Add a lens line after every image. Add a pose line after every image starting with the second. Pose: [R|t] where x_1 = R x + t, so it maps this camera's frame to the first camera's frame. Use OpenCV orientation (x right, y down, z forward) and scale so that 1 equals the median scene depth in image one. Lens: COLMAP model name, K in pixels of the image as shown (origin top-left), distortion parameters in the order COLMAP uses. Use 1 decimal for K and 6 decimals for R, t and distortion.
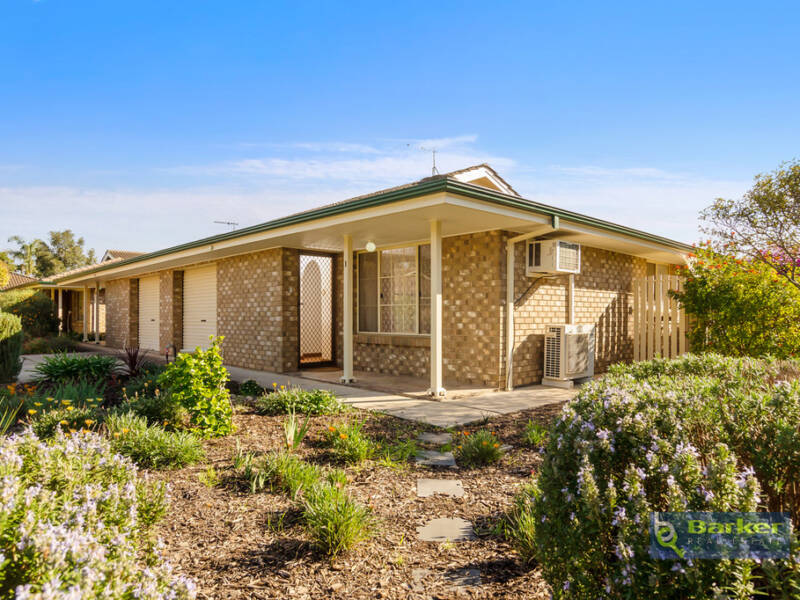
lens RADIAL K [[499.9, 0, 400.2], [0, 499.9, 306.9], [0, 0, 1]] dist [0.000945, -0.001310]
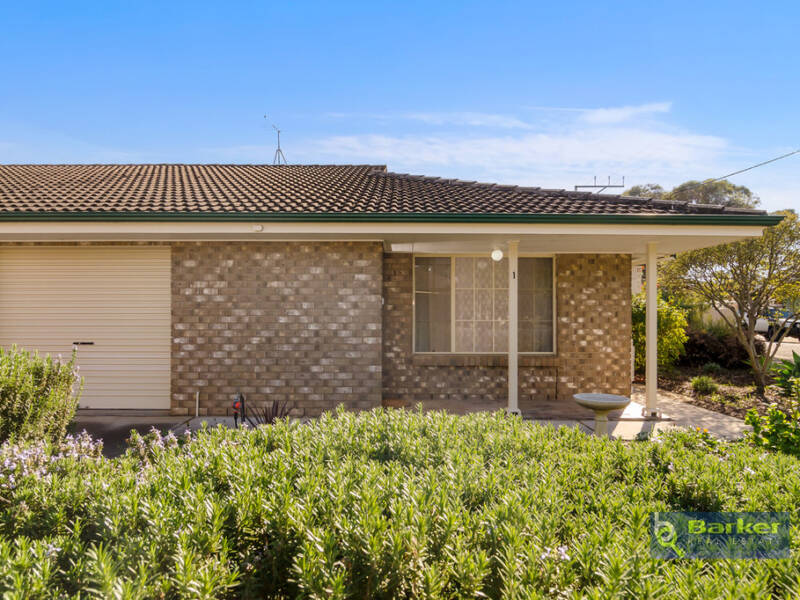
lens RADIAL K [[499.9, 0, 398.9], [0, 499.9, 303.8], [0, 0, 1]] dist [0.000945, -0.001310]
pose [[0.703655, 0.015834, 0.710365, -0.841378], [-0.014763, 0.999862, -0.007663, -0.027871], [-0.710388, -0.005095, 0.703792, 0.540991]]
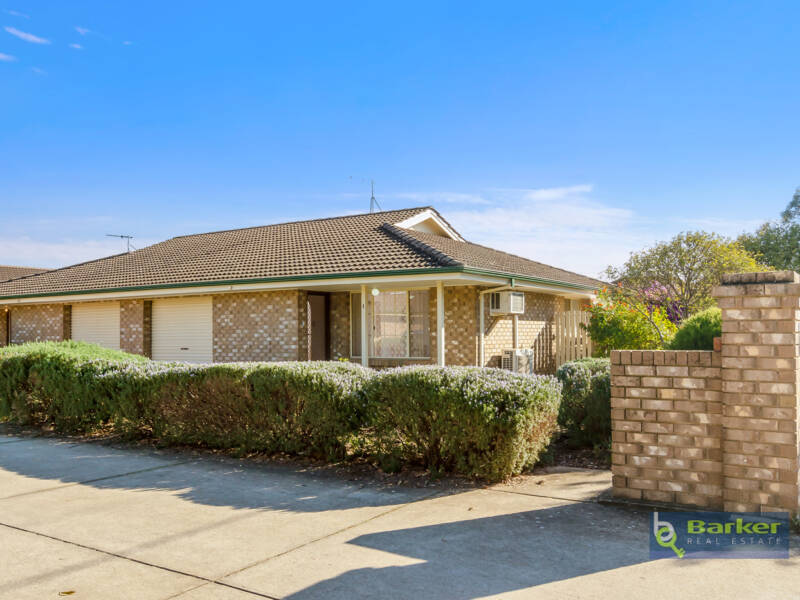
lens RADIAL K [[695.2, 0, 398.9], [0, 695.2, 299.1], [0, 0, 1]] dist [-0.008595, 0.001643]
pose [[0.972199, 0.003990, 0.234124, -0.456442], [0.004071, 0.999416, -0.033940, -0.040464], [-0.234122, 0.033949, 0.971614, -0.856904]]
